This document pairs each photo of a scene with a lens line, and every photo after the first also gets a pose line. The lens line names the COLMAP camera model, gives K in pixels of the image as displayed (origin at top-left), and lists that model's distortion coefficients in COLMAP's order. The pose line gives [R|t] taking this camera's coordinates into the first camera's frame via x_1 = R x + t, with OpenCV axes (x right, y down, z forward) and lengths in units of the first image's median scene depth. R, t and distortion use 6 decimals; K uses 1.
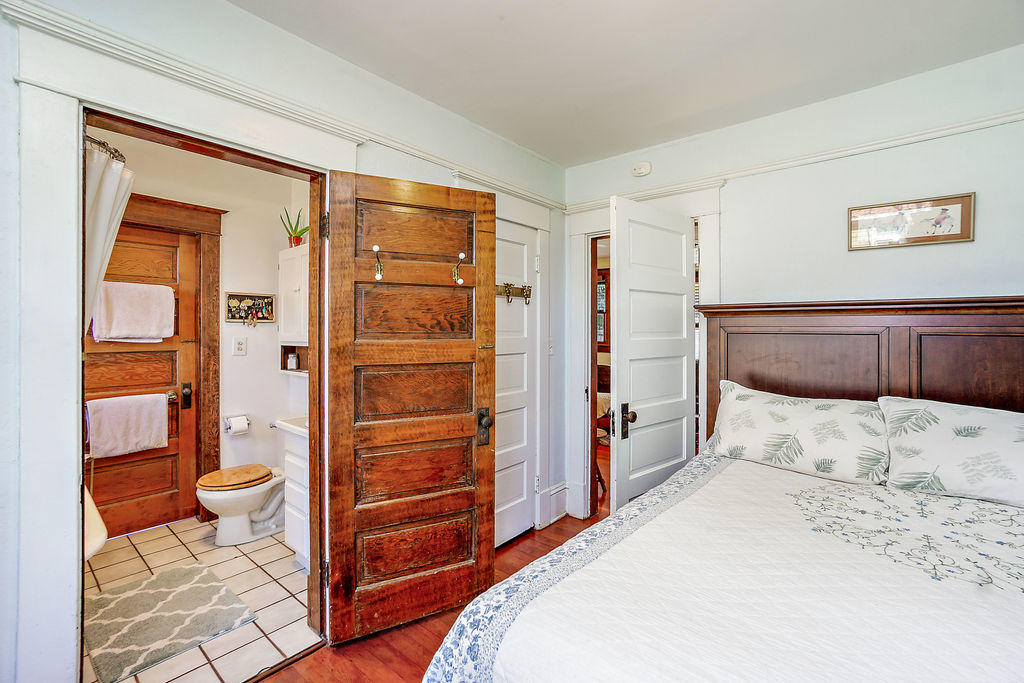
lens RADIAL K [[454.3, 0, 506.1], [0, 454.3, 326.4], [0, 0, 1]] dist [-0.041176, 0.018520]
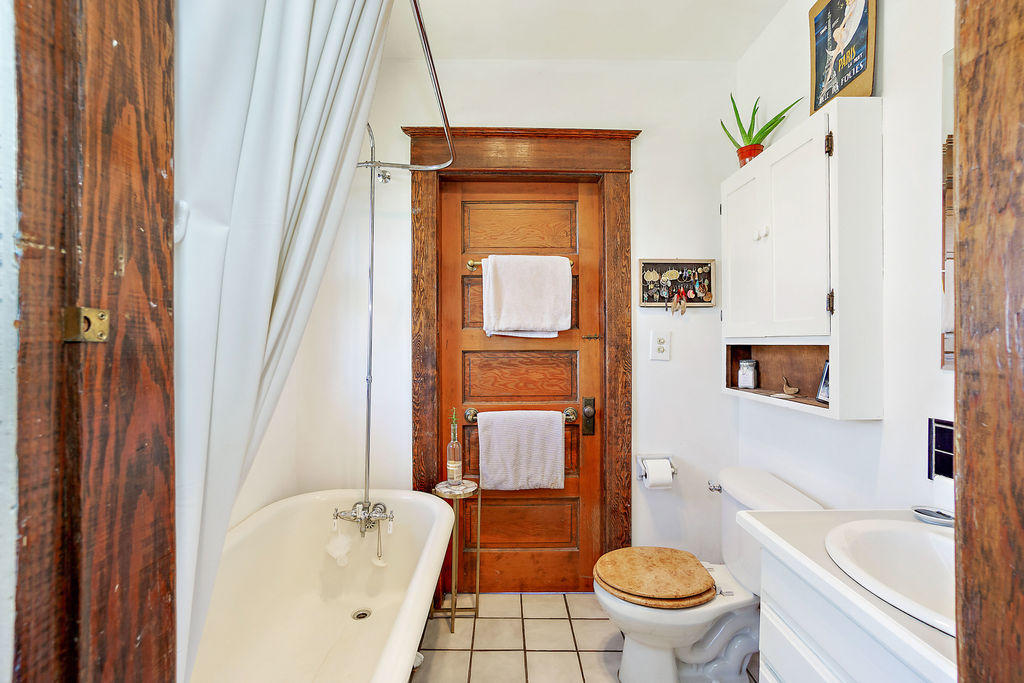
lens RADIAL K [[448.9, 0, 507.0], [0, 448.9, 338.5], [0, 0, 1]] dist [-0.051592, 0.021978]
pose [[0.653821, -0.003450, -0.756641, -0.279412], [0.007416, 0.999971, 0.001849, 0.033430], [0.756613, -0.006820, 0.653828, 0.459292]]
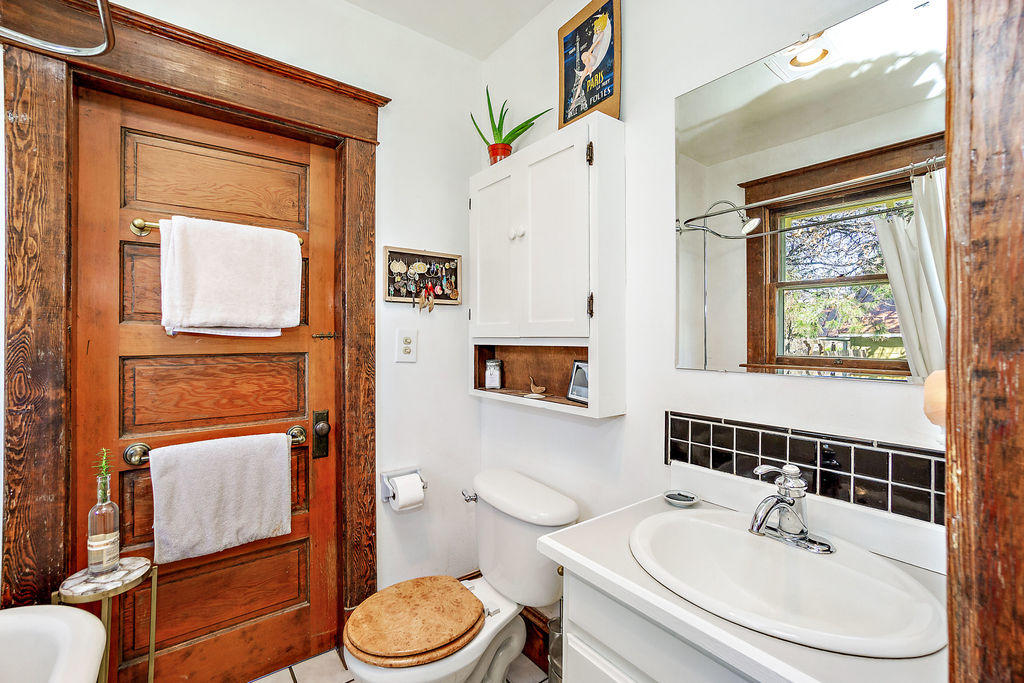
lens RADIAL K [[446.6, 0, 503.3], [0, 446.6, 332.2], [0, 0, 1]] dist [-0.050776, 0.021737]
pose [[0.976920, 0.000078, -0.213605, -0.380265], [-0.000080, 1.000000, -0.000001, 0.028617], [0.213605, 0.000018, 0.976920, 0.516329]]
